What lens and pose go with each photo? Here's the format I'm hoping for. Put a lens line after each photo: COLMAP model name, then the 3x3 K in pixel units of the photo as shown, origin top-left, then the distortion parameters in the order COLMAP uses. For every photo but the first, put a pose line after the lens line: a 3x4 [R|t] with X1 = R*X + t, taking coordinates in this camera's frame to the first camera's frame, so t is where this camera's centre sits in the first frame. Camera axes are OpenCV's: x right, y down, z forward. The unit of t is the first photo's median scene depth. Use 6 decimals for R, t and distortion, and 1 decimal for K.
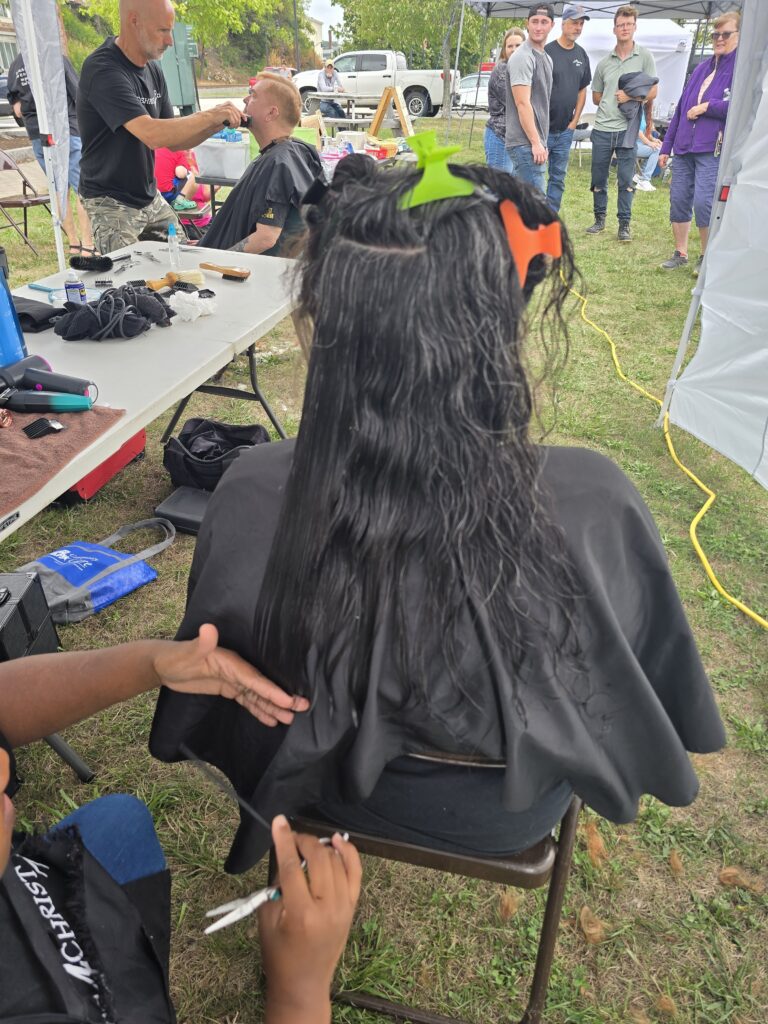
lens RADIAL K [[690.0, 0, 380.3], [0, 690.0, 505.9], [0, 0, 1]] dist [0.027172, -0.020291]
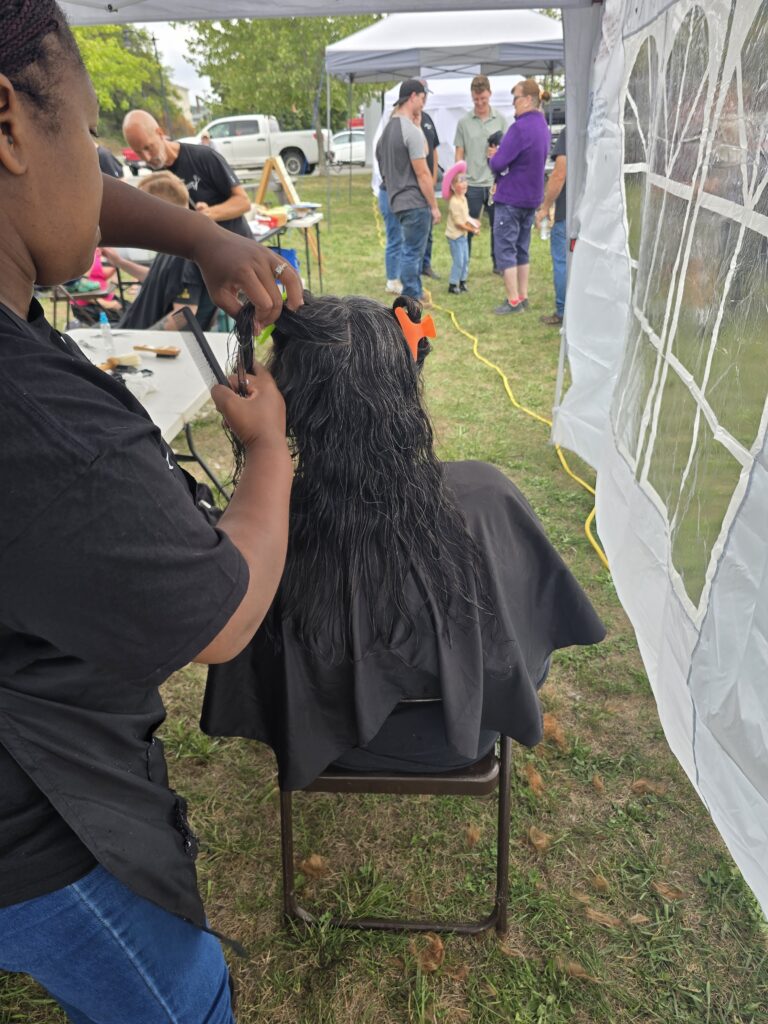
lens RADIAL K [[700.7, 0, 383.0], [0, 700.7, 517.9], [0, 0, 1]] dist [0.028907, -0.040484]
pose [[0.985420, -0.124010, 0.116489, -0.030949], [0.129735, 0.990621, -0.042893, 0.026951], [-0.110077, 0.057380, 0.992265, -0.161981]]
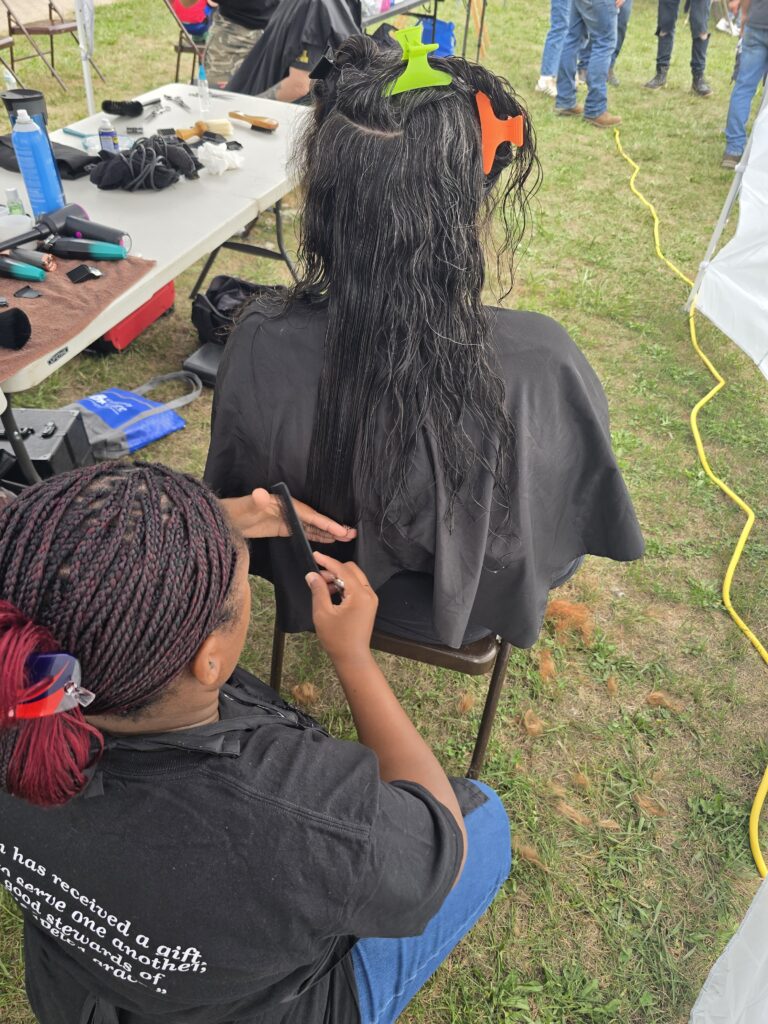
lens RADIAL K [[700.7, 0, 383.1], [0, 700.7, 520.7], [0, 0, 1]] dist [0.028907, -0.040484]
pose [[0.997226, 0.067209, -0.032002, 0.033326], [-0.059787, 0.979265, 0.193561, 0.016605], [0.044347, -0.191111, 0.980566, -0.098128]]
